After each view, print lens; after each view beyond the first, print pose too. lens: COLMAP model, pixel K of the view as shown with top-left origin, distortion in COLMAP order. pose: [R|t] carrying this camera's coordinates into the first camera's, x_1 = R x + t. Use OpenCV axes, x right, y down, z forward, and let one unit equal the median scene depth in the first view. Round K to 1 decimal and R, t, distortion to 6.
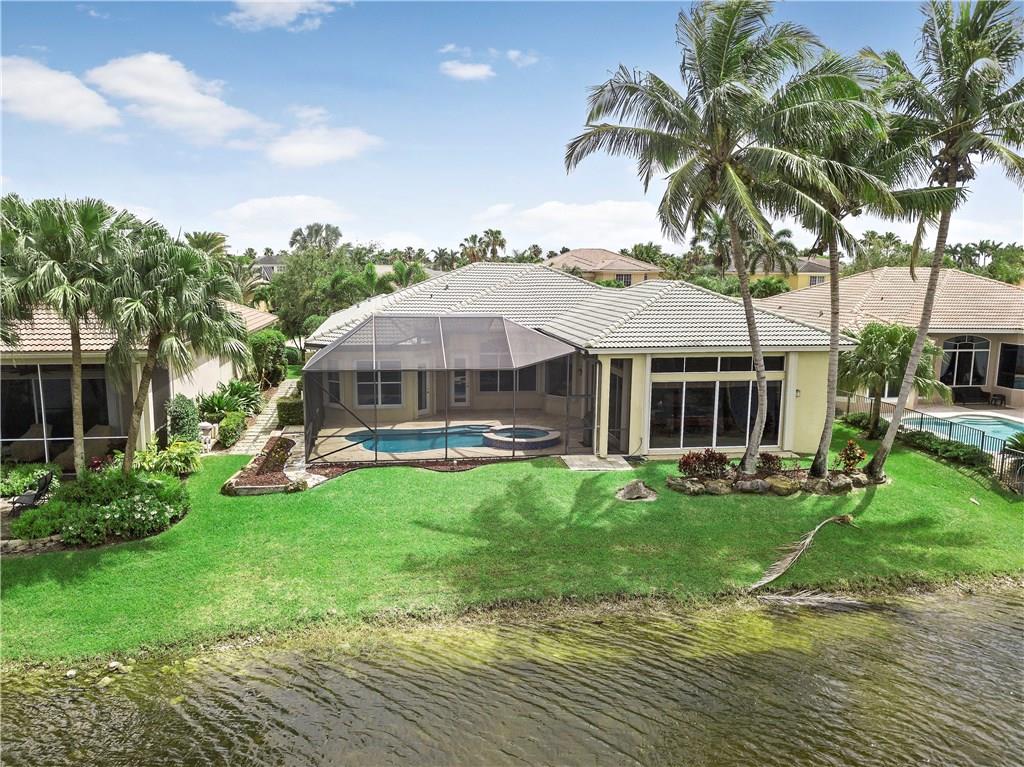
lens RADIAL K [[778.6, 0, 511.6], [0, 778.6, 383.6], [0, 0, 1]] dist [-0.000201, 0.003626]
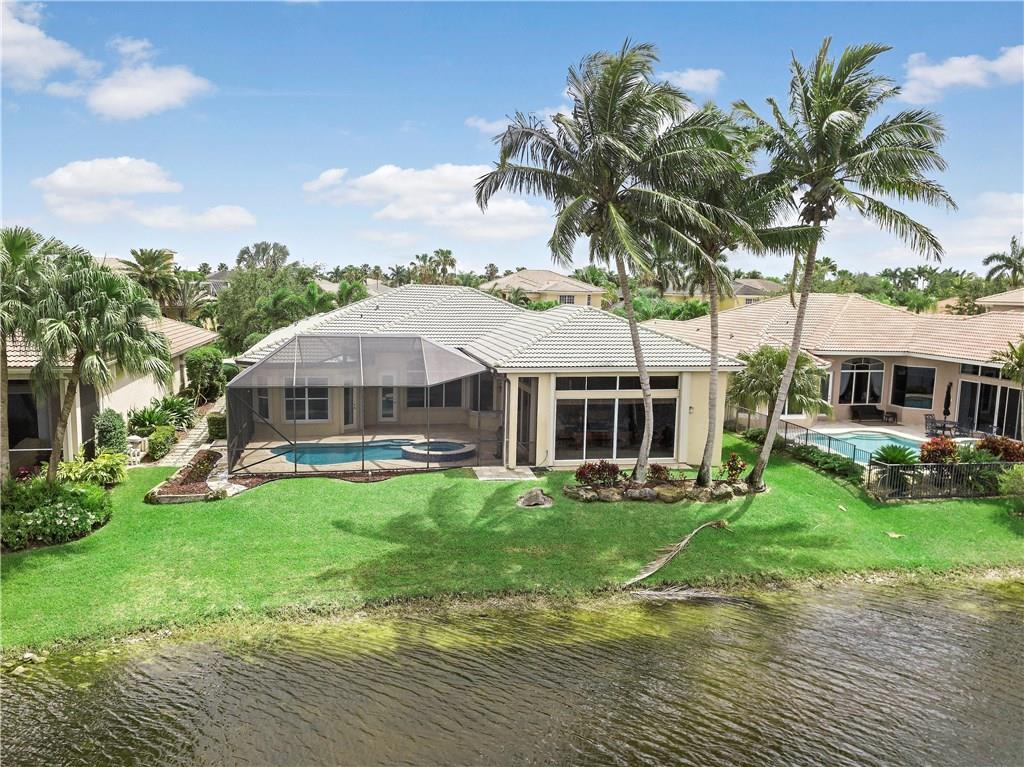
lens RADIAL K [[778.6, 0, 513.1], [0, 778.6, 383.4], [0, 0, 1]] dist [-0.000201, 0.003626]
pose [[0.998630, 0.005408, 0.052048, 0.071533], [-0.004242, 0.999738, -0.022488, 0.001083], [-0.052156, 0.022236, 0.998391, -0.087657]]
